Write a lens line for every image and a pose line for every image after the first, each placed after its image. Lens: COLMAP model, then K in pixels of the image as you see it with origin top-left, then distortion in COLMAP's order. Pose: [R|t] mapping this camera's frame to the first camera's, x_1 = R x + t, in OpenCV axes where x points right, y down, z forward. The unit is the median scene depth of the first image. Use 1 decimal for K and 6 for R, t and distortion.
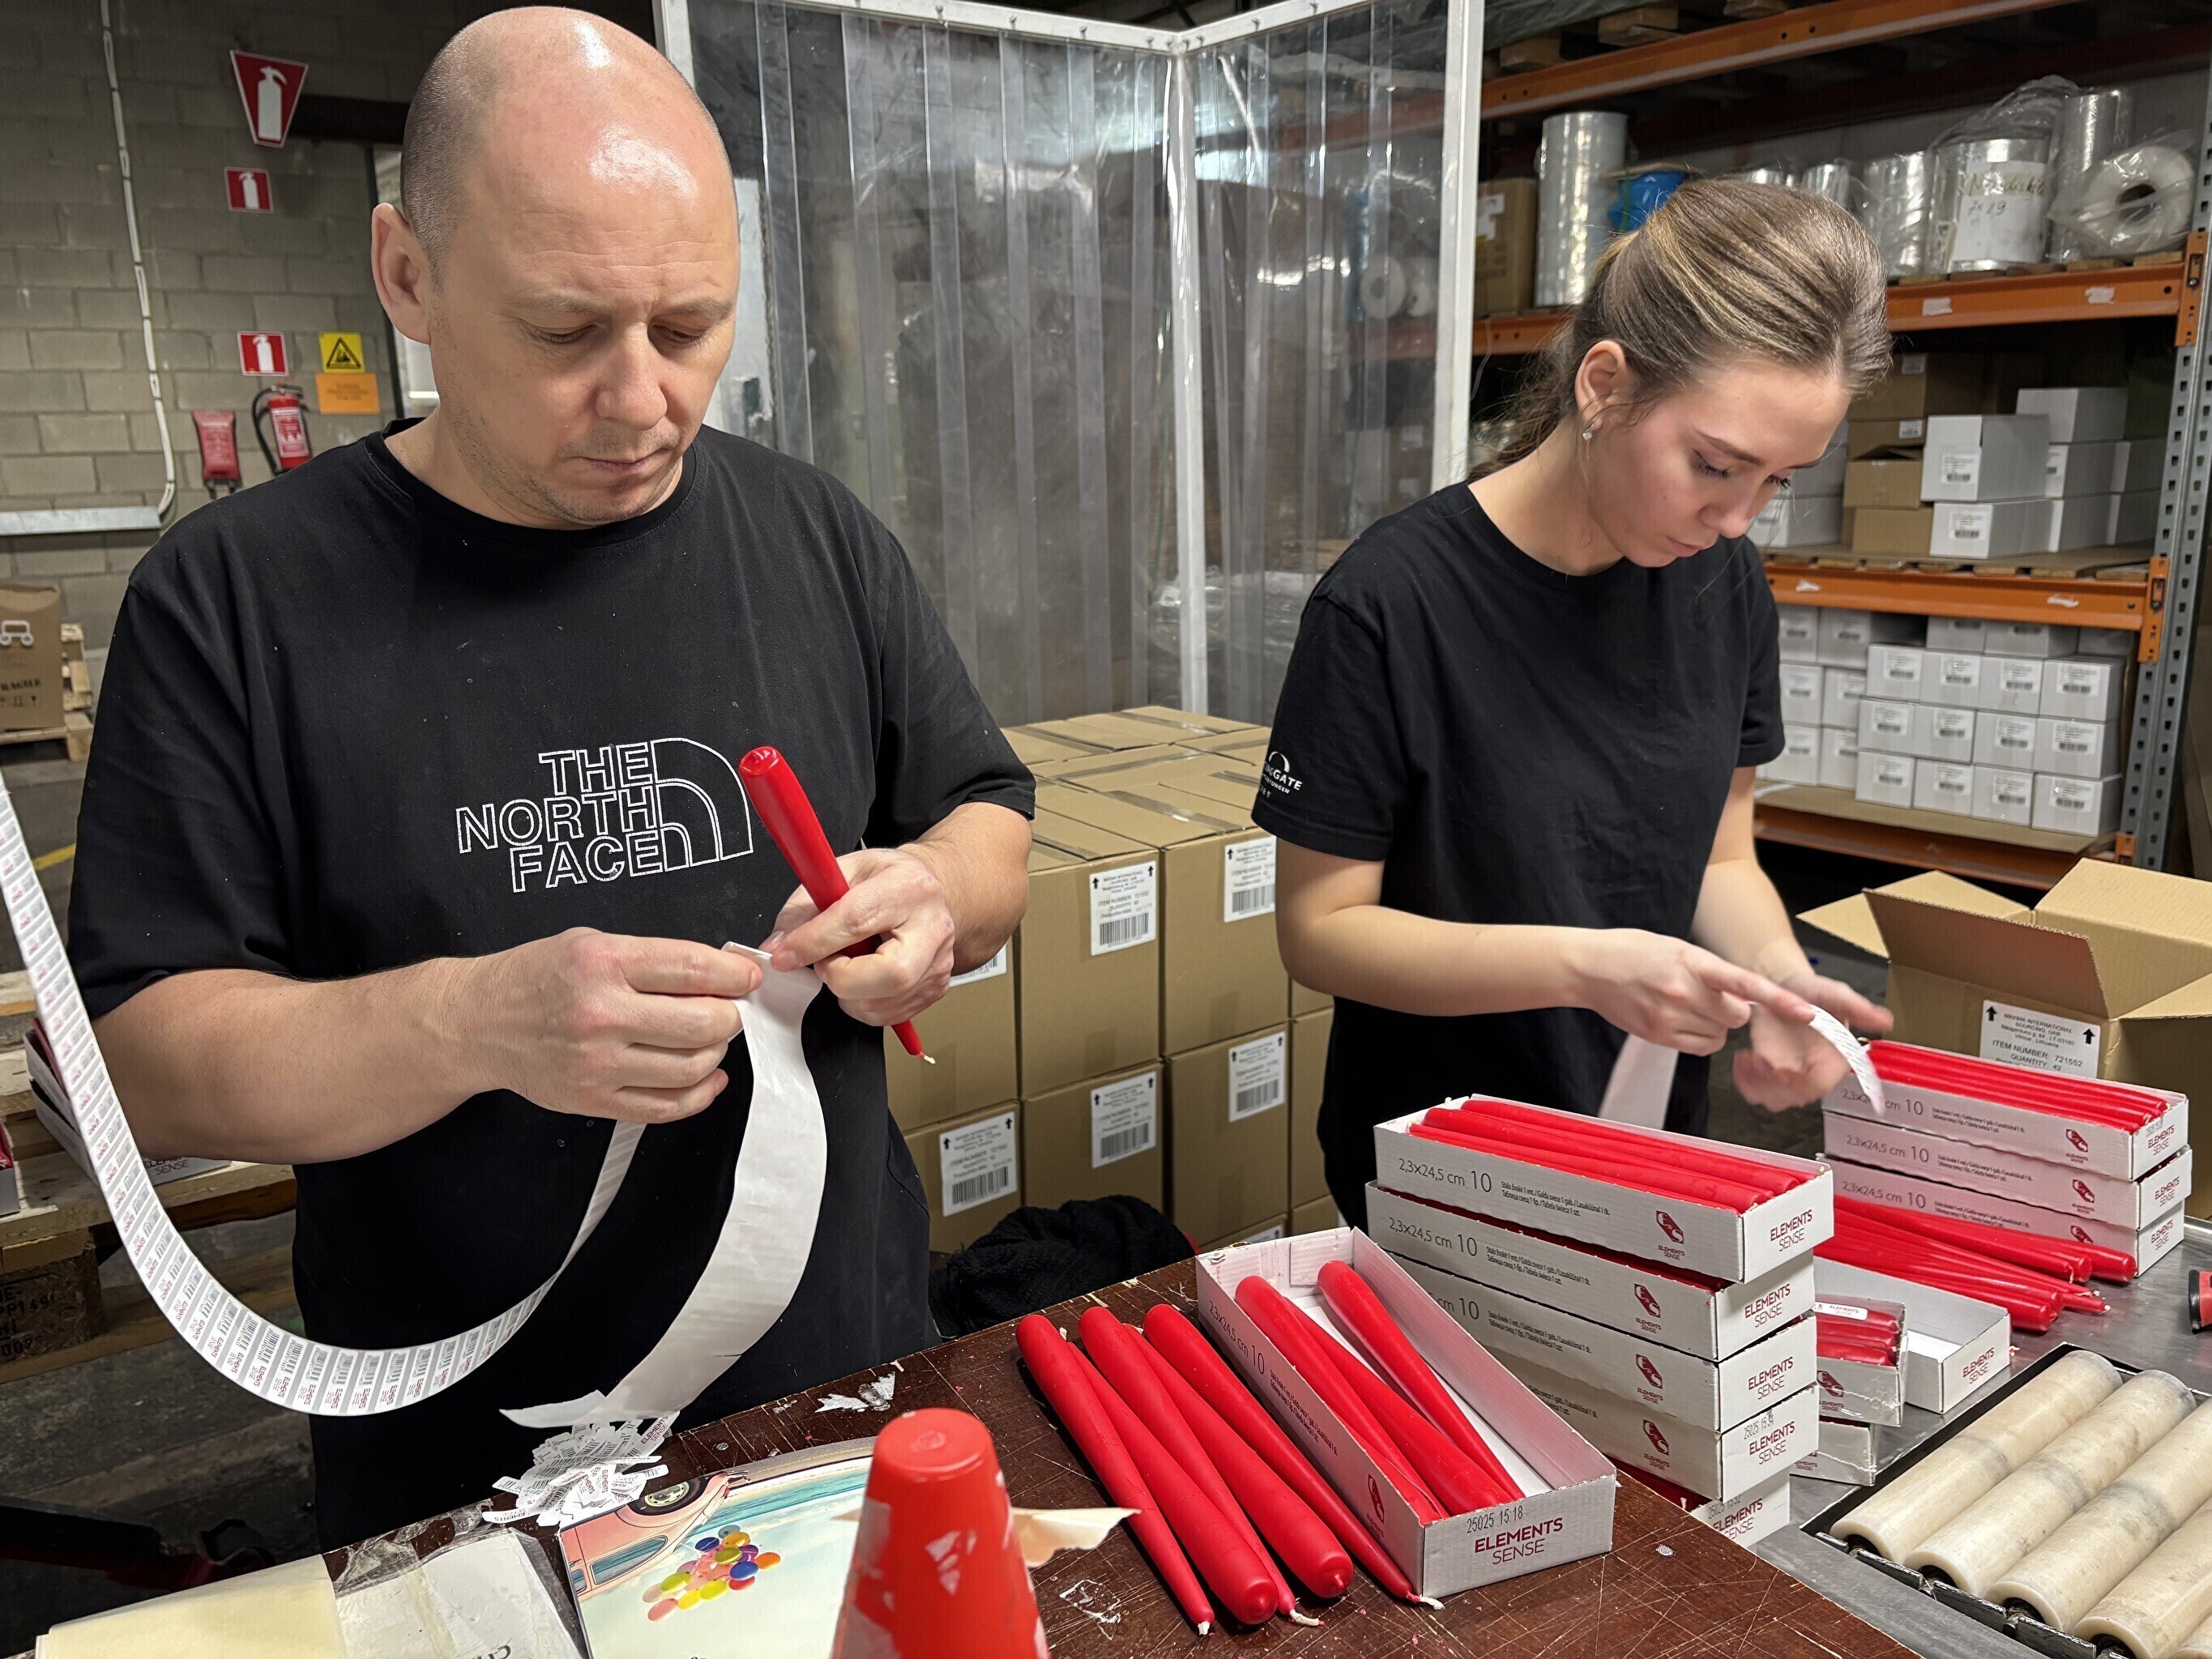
lens RADIAL K [[1682.8, 0, 1093.5], [0, 1682.8, 861.0], [0, 0, 1]] dist [0.011491, -0.007785]
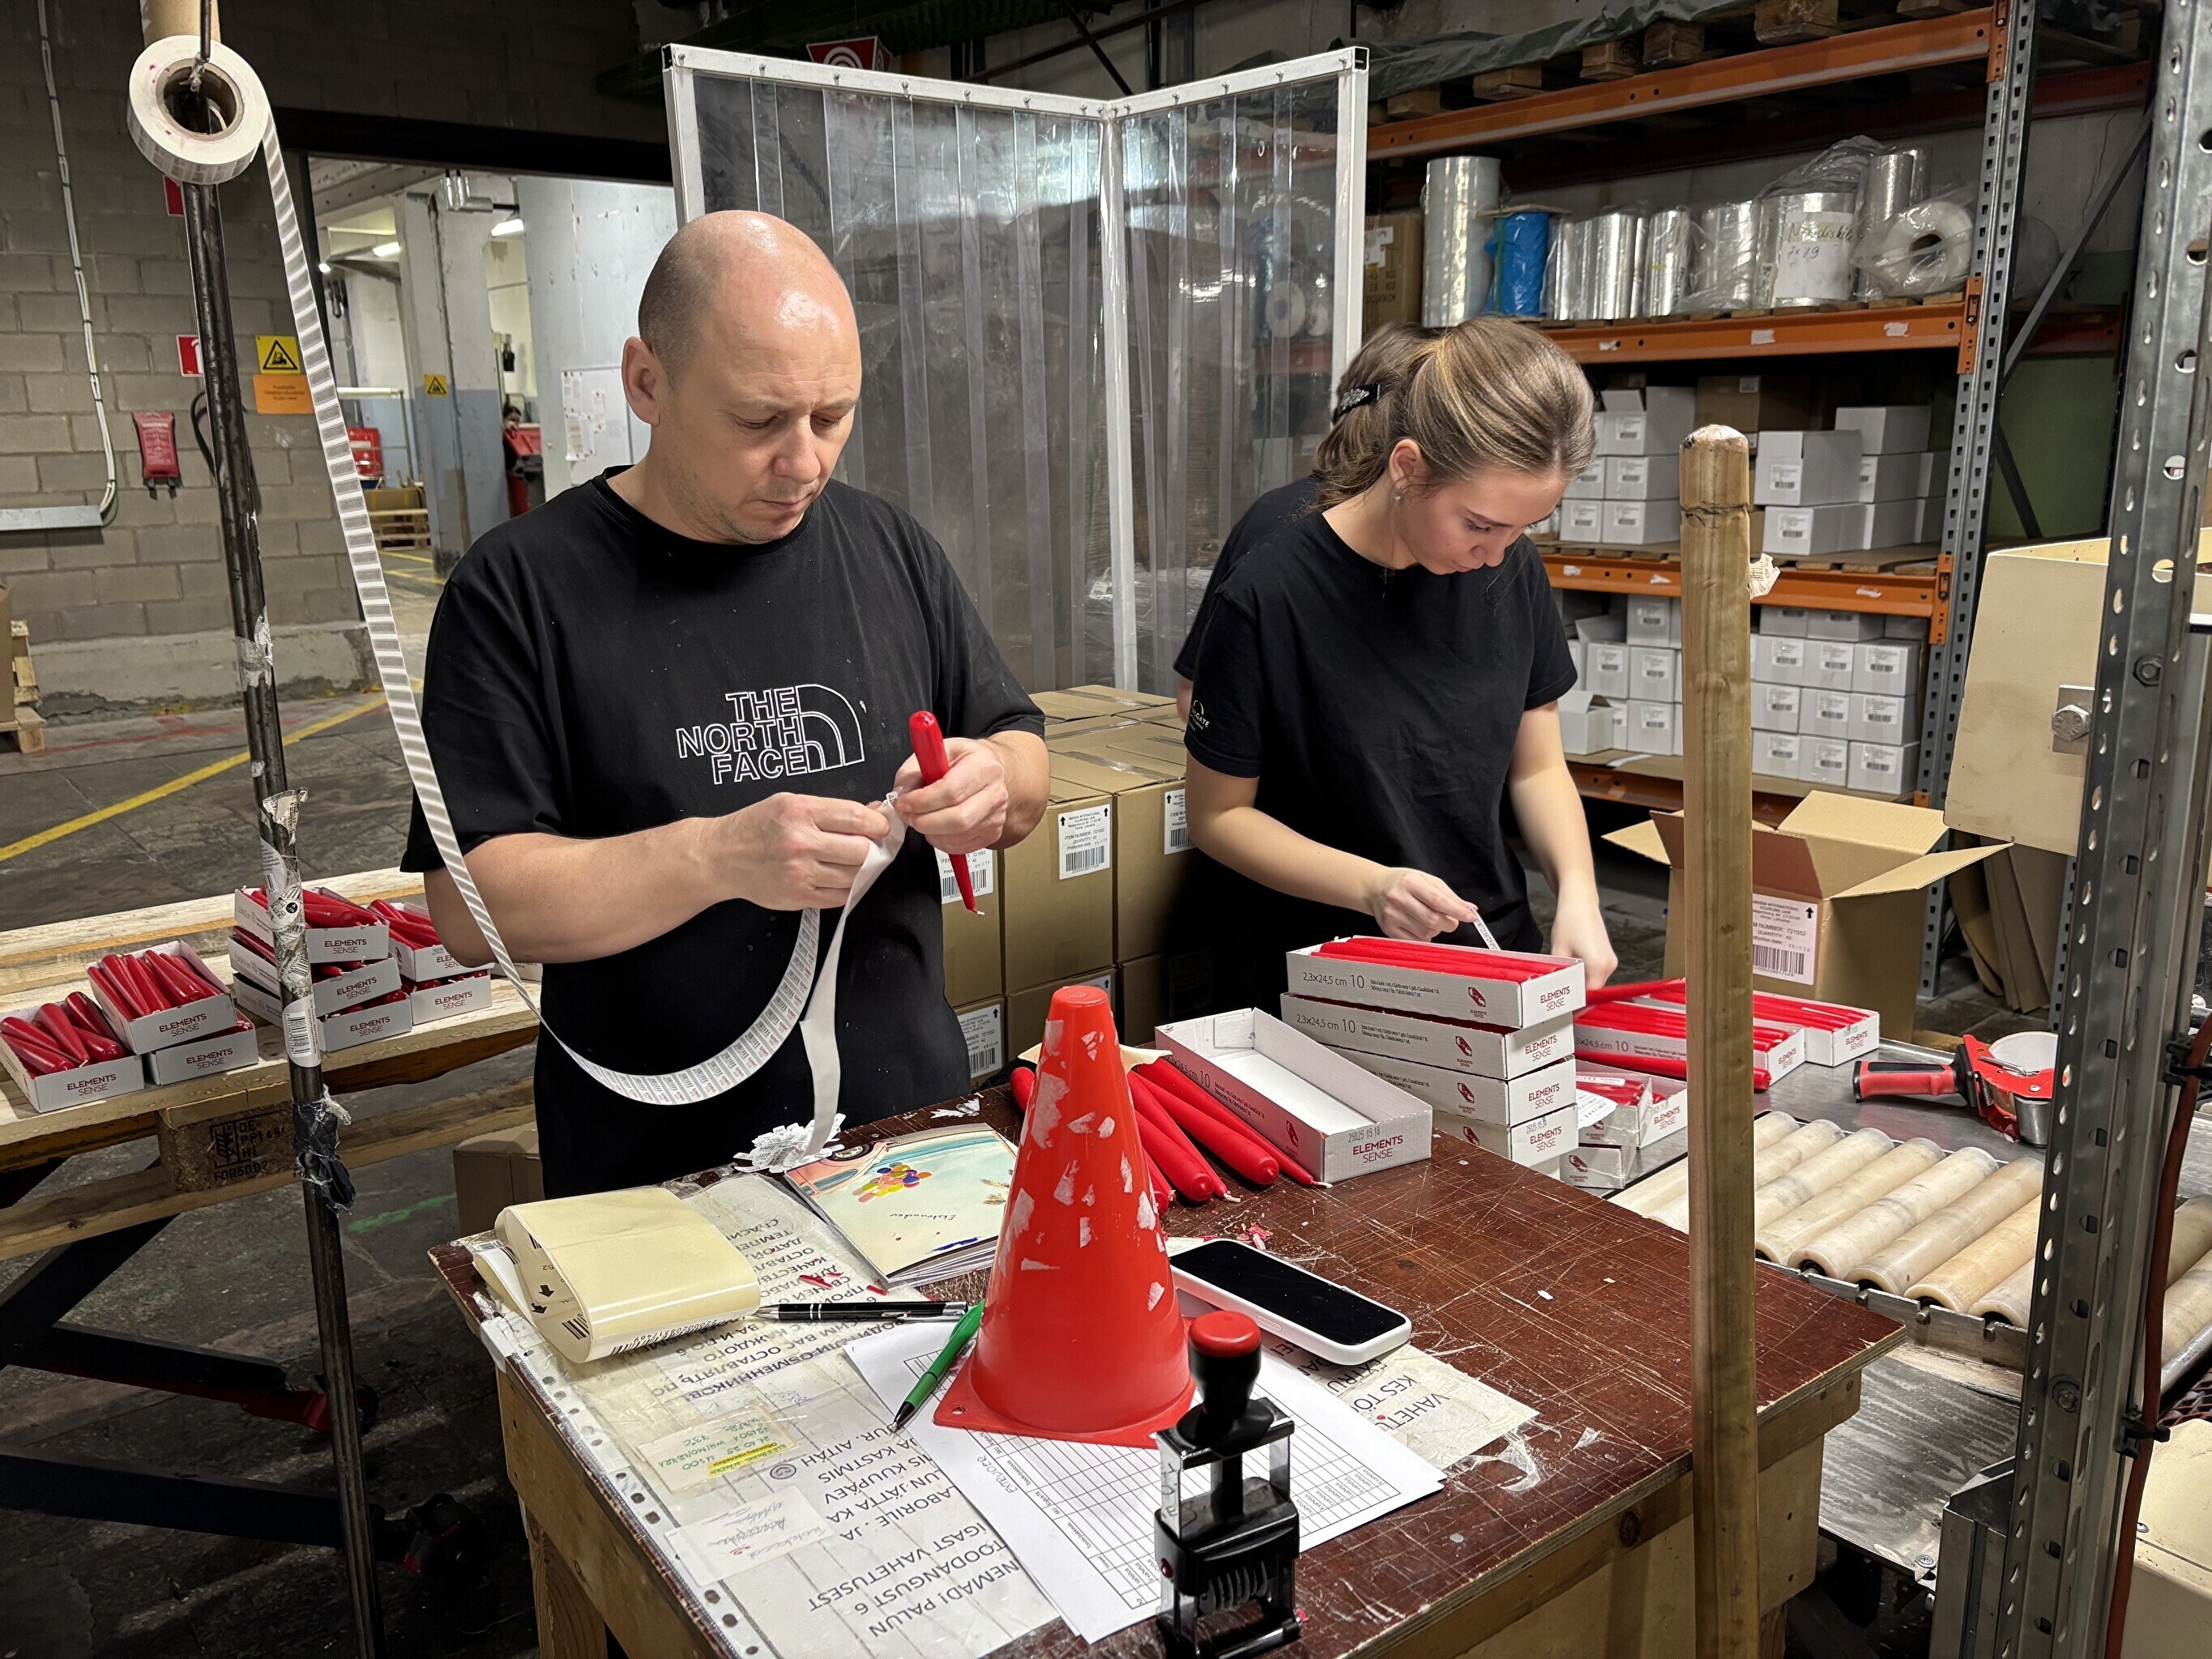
lens RADIAL K [[1682.8, 0, 1093.5], [0, 1682.8, 861.0], [0, 0, 1]] dist [0.011491, -0.007785]
pose [[0.998542, -0.011020, 0.052841, -0.022033], [0.010881, 0.999937, 0.002918, 0.021639], [-0.052870, -0.002338, 0.998599, -0.130310]]
